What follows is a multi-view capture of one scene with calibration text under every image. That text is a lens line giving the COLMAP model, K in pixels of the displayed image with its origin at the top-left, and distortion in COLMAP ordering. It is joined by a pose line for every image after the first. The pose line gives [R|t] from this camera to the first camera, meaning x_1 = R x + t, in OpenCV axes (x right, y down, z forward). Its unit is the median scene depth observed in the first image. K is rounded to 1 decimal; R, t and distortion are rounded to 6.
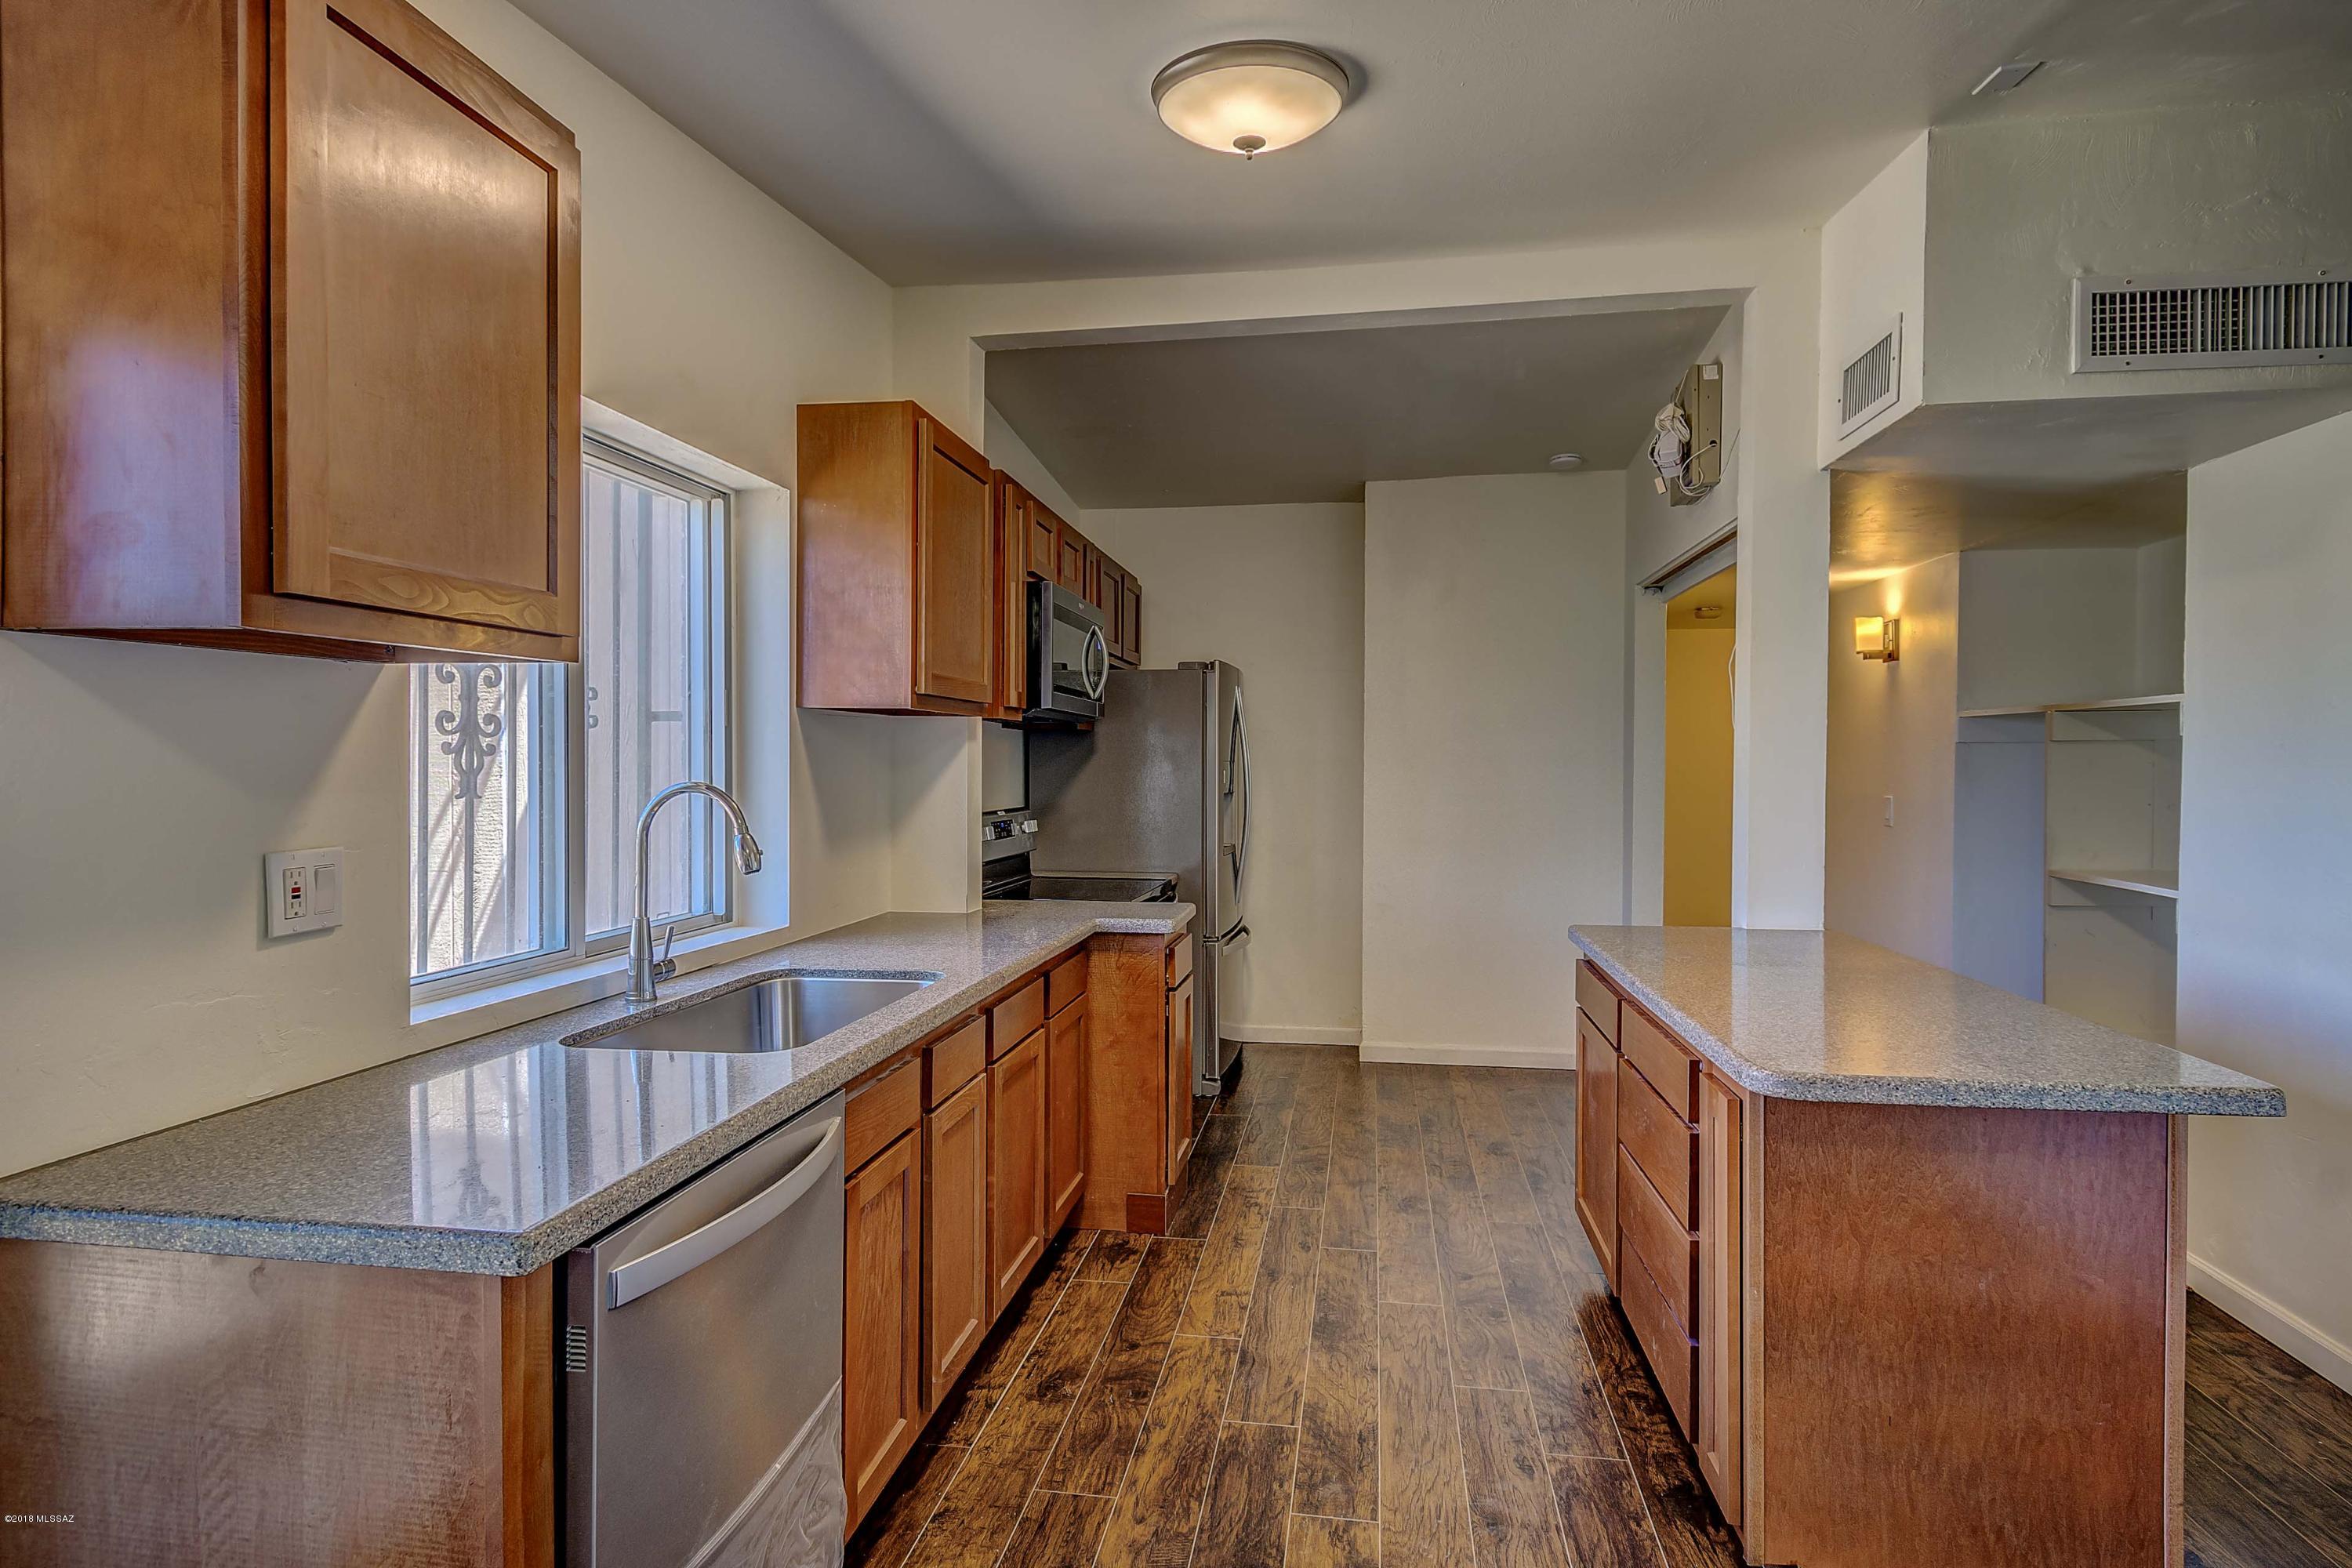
lens RADIAL K [[1199.6, 0, 1184.8], [0, 1199.6, 775.9], [0, 0, 1]] dist [0.011812, -0.001055]
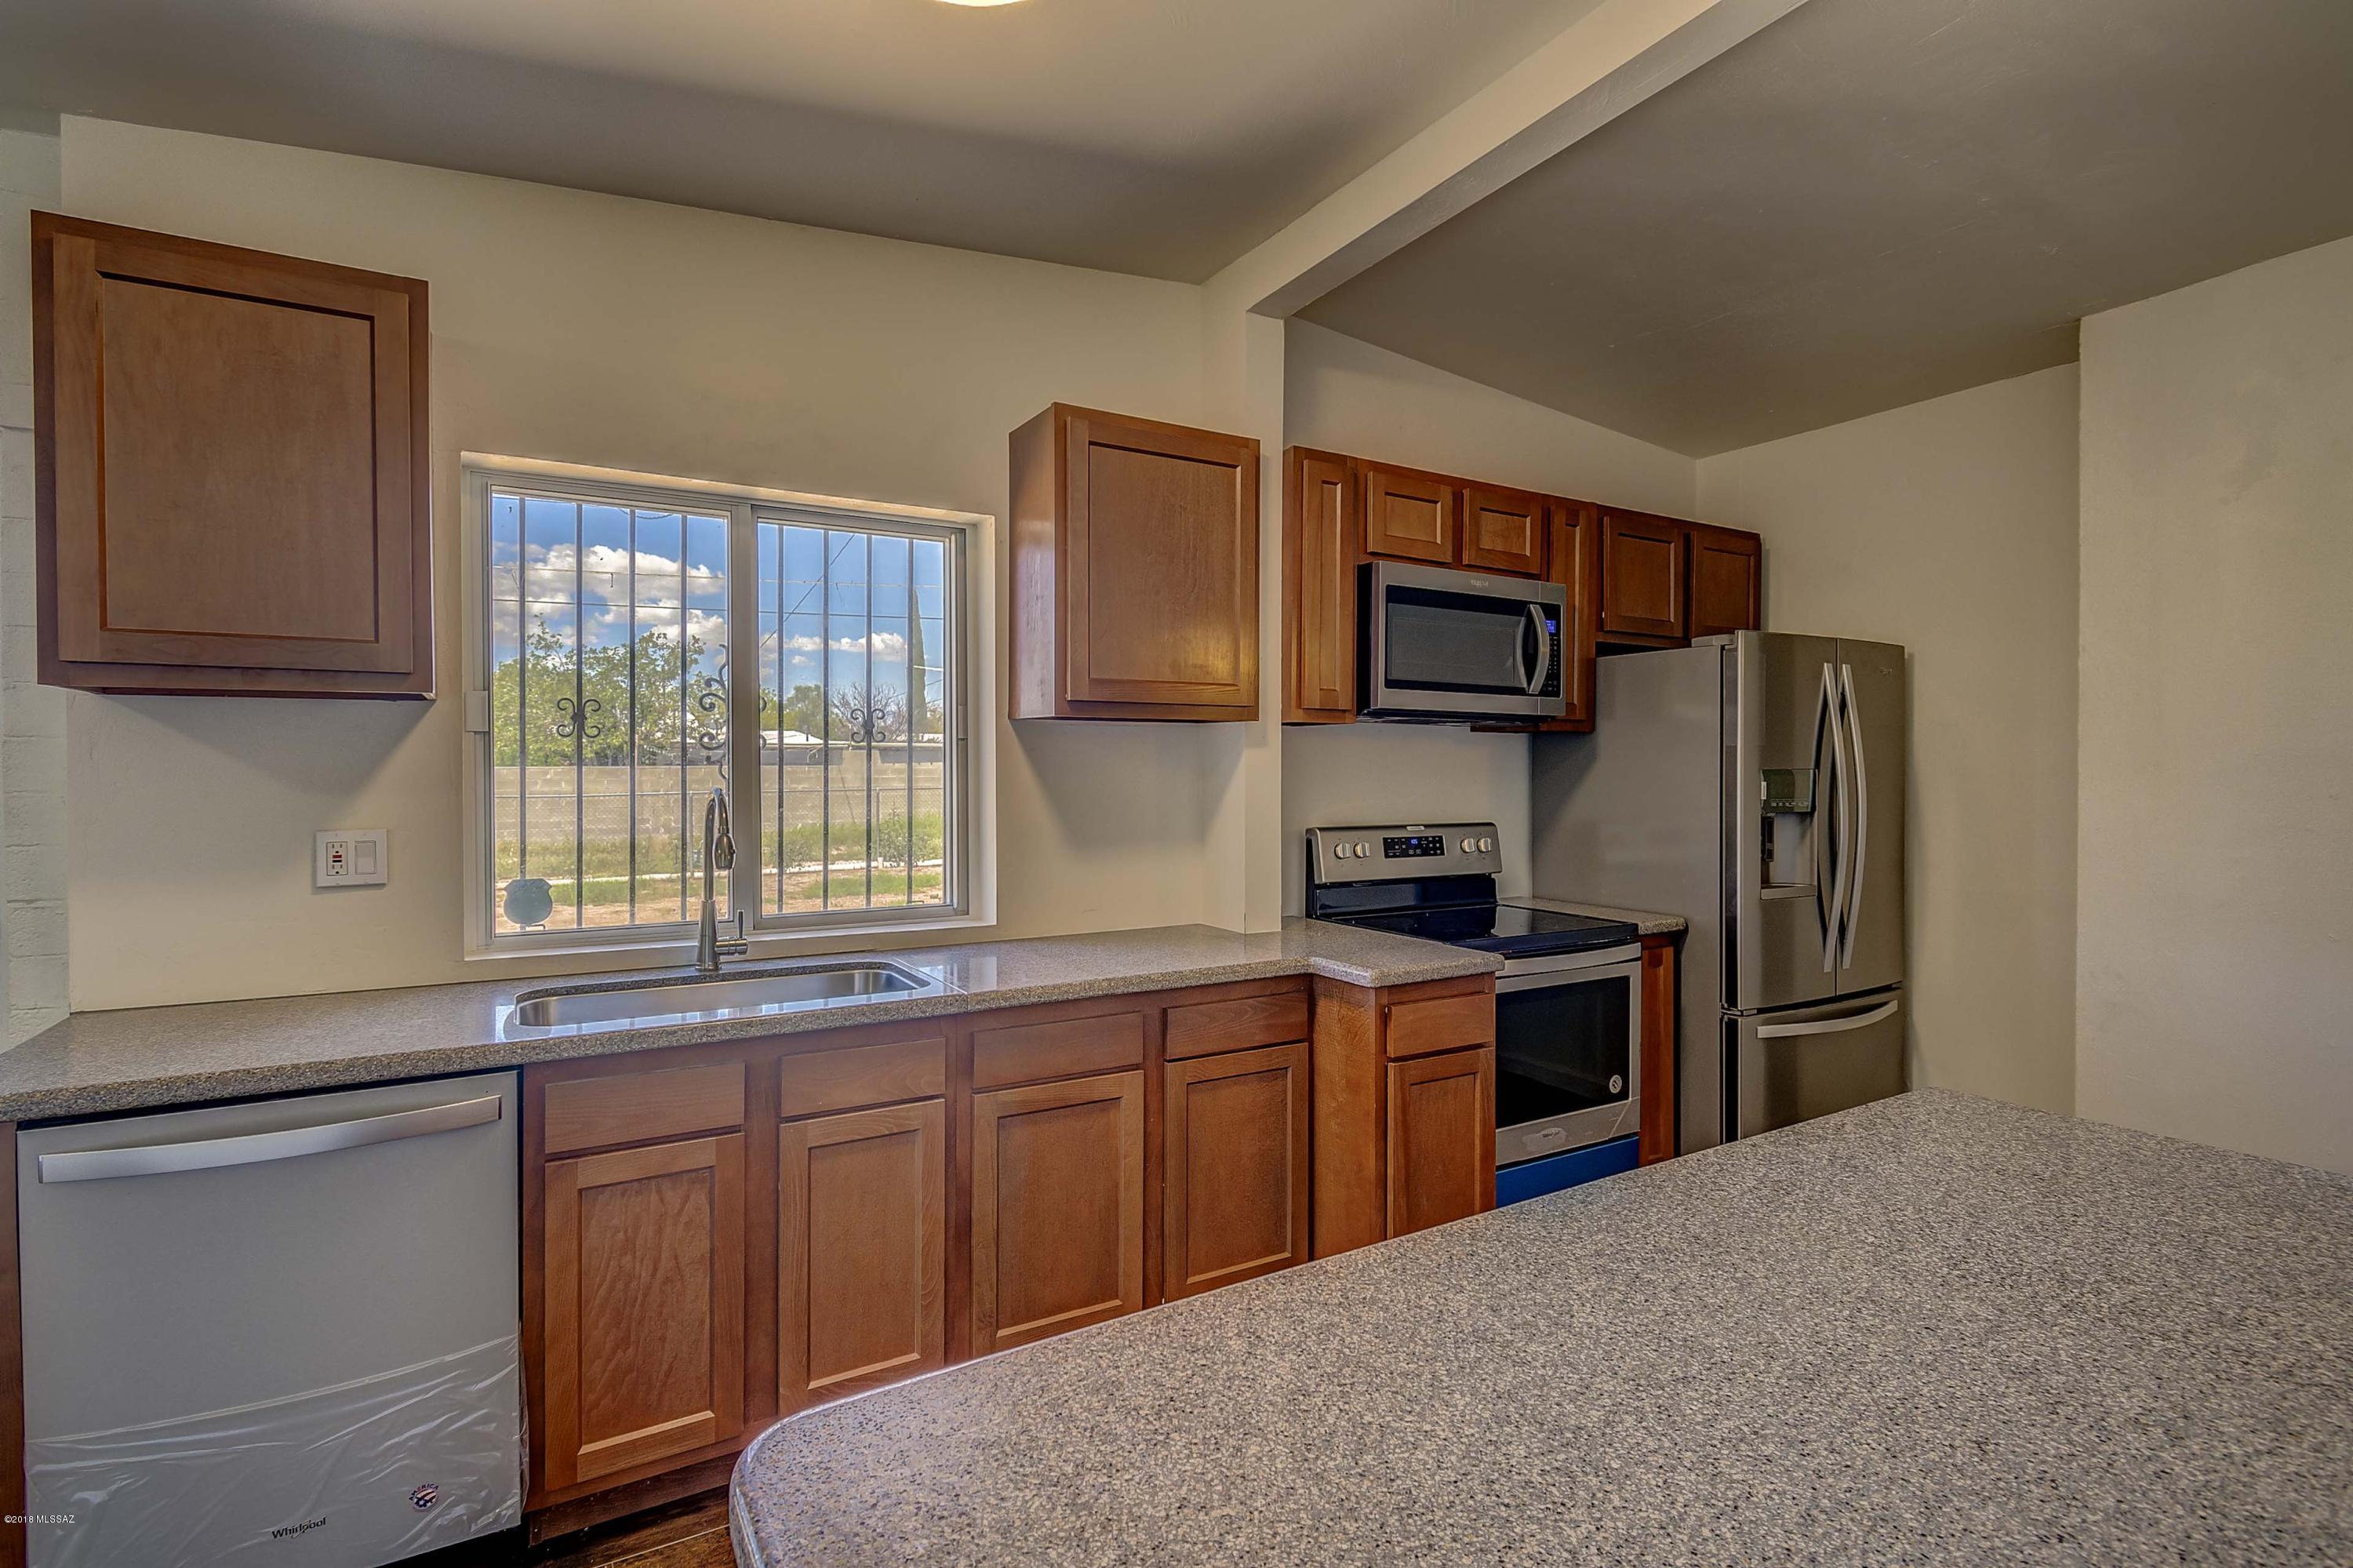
lens RADIAL K [[1125.0, 0, 1187.4], [0, 1125.0, 772.2], [0, 0, 1]] dist [0.000016, -0.000090]
pose [[0.640132, 0.000471, -0.768265, 0.539444], [-0.007583, 0.999955, -0.005705, -0.005401], [0.768227, 0.009478, 0.640107, 0.488492]]
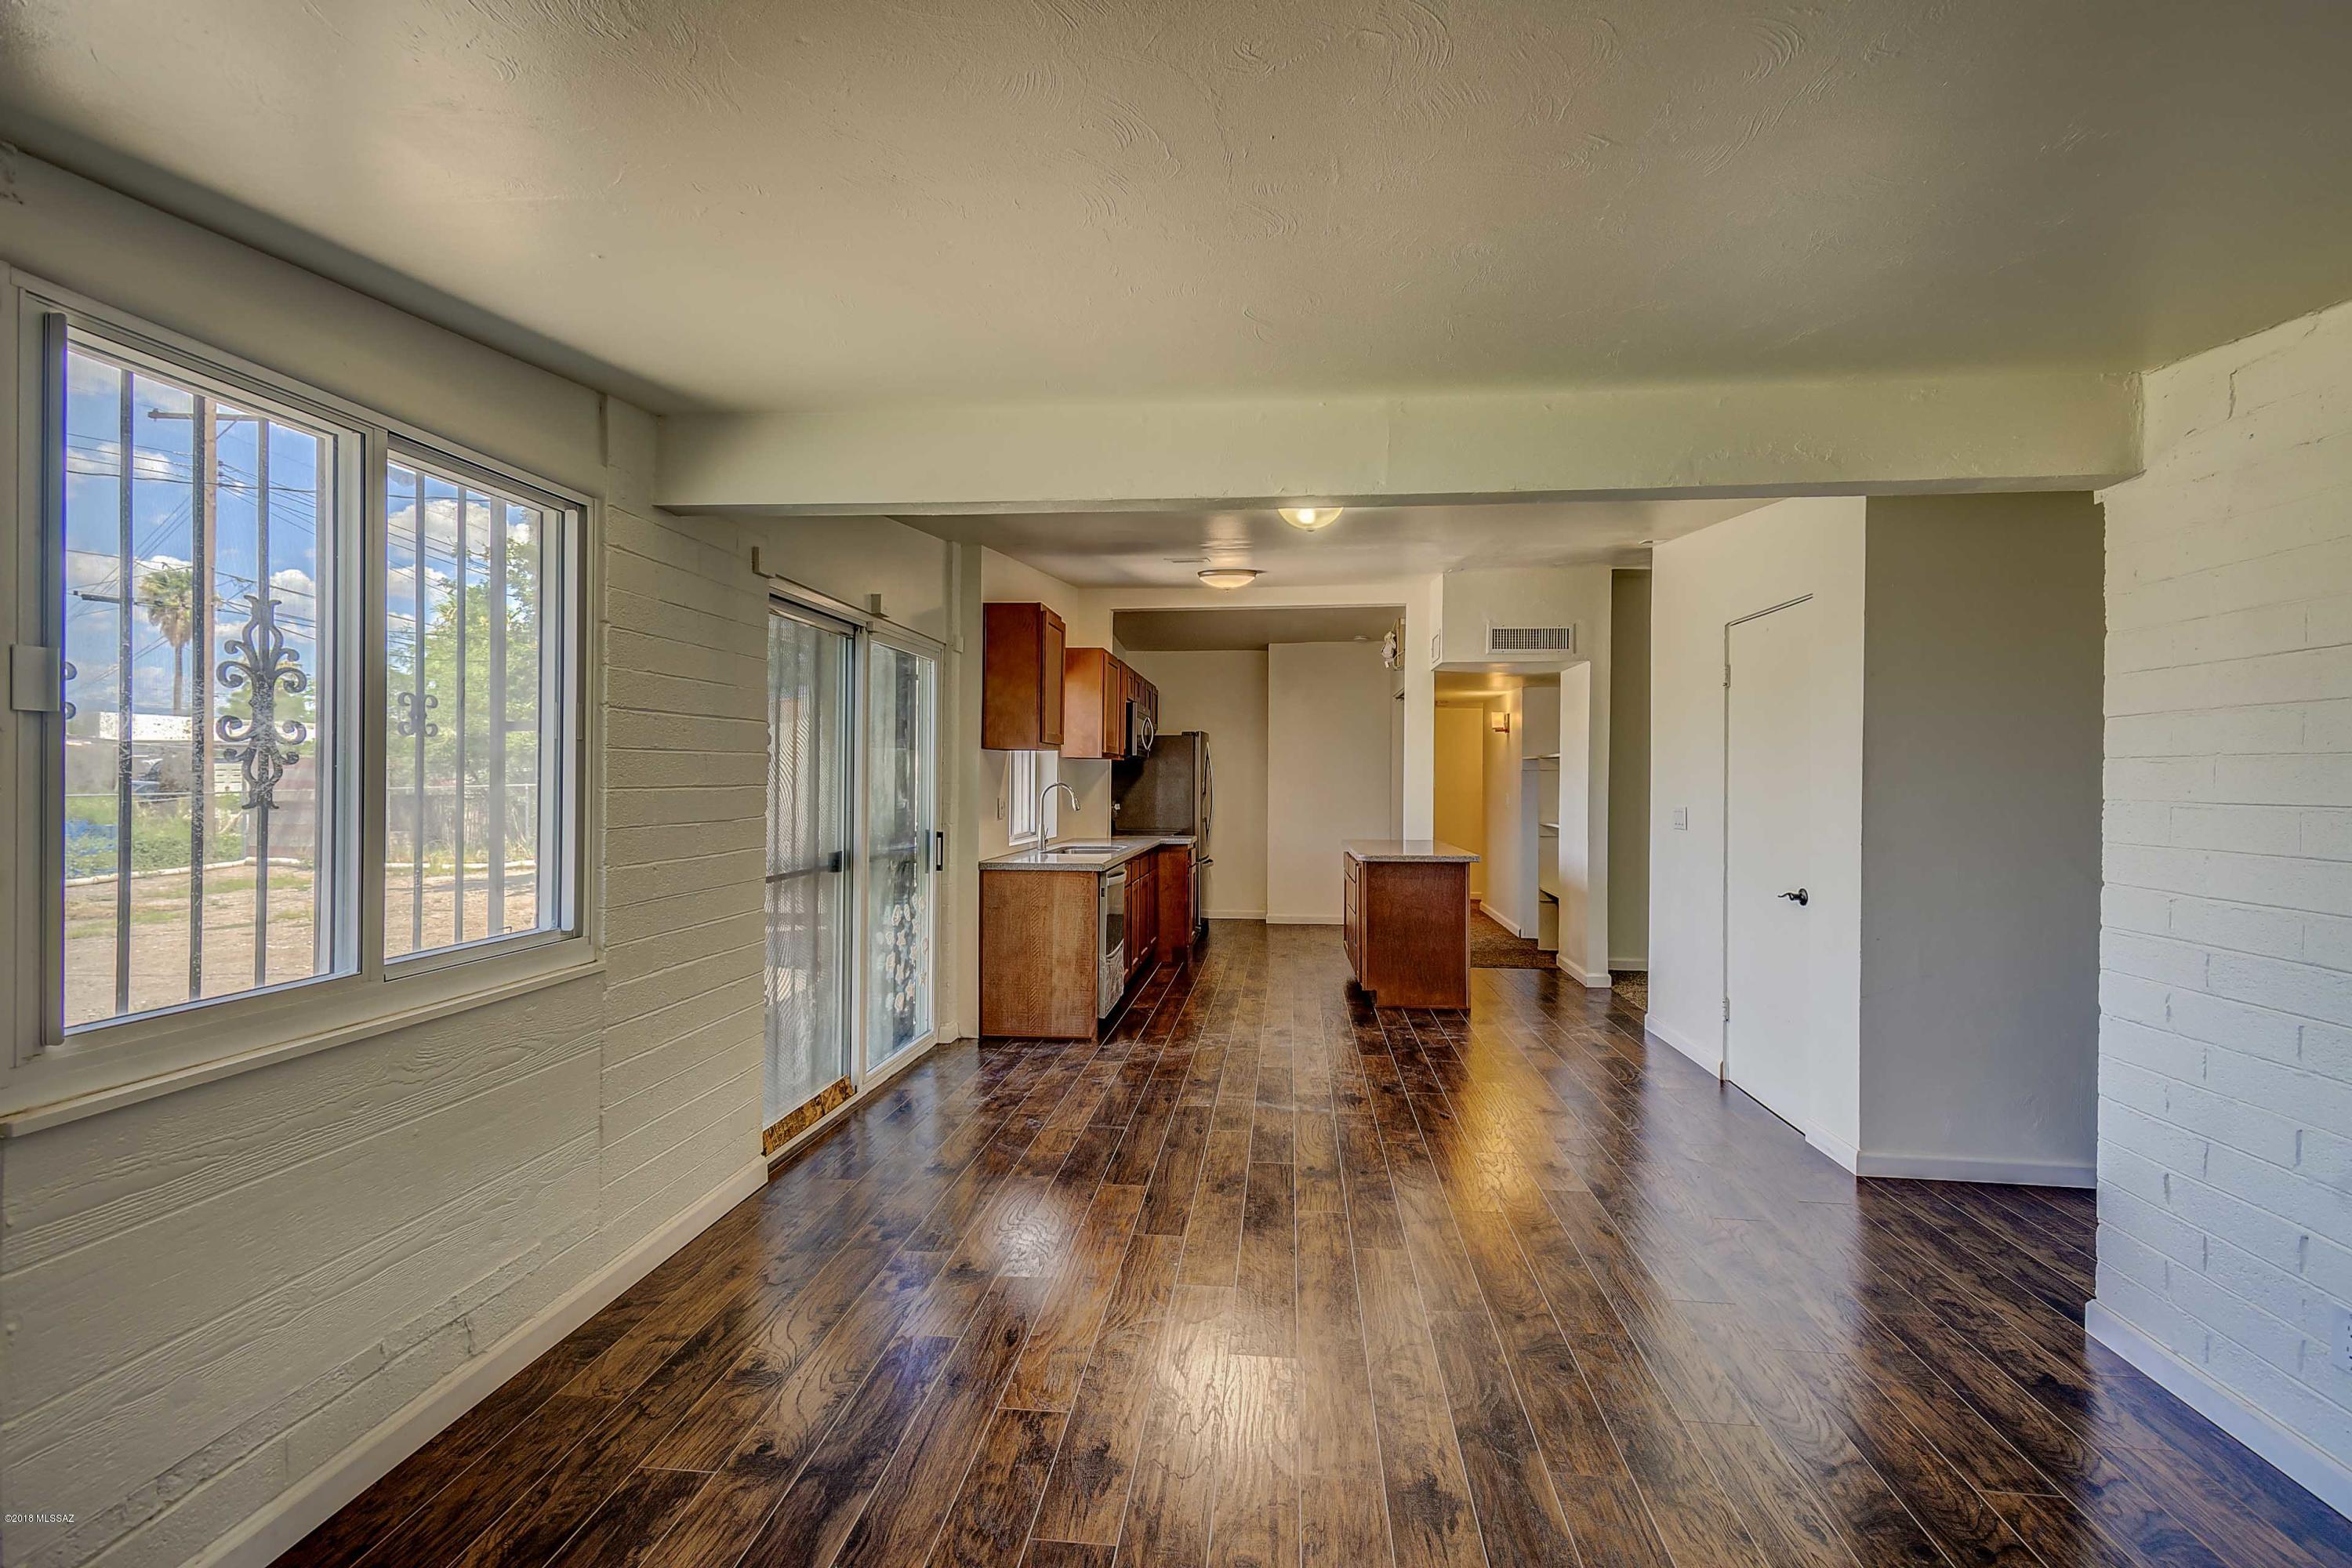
lens RADIAL K [[1034.4, 0, 1188.1], [0, 1034.4, 780.1], [0, 0, 1]] dist [0.021842, -0.009839]
pose [[0.998243, 0.002502, 0.059192, -0.166528], [-0.001806, 0.999929, -0.011801, 0.023021], [-0.059217, 0.011674, 0.998177, -1.372433]]
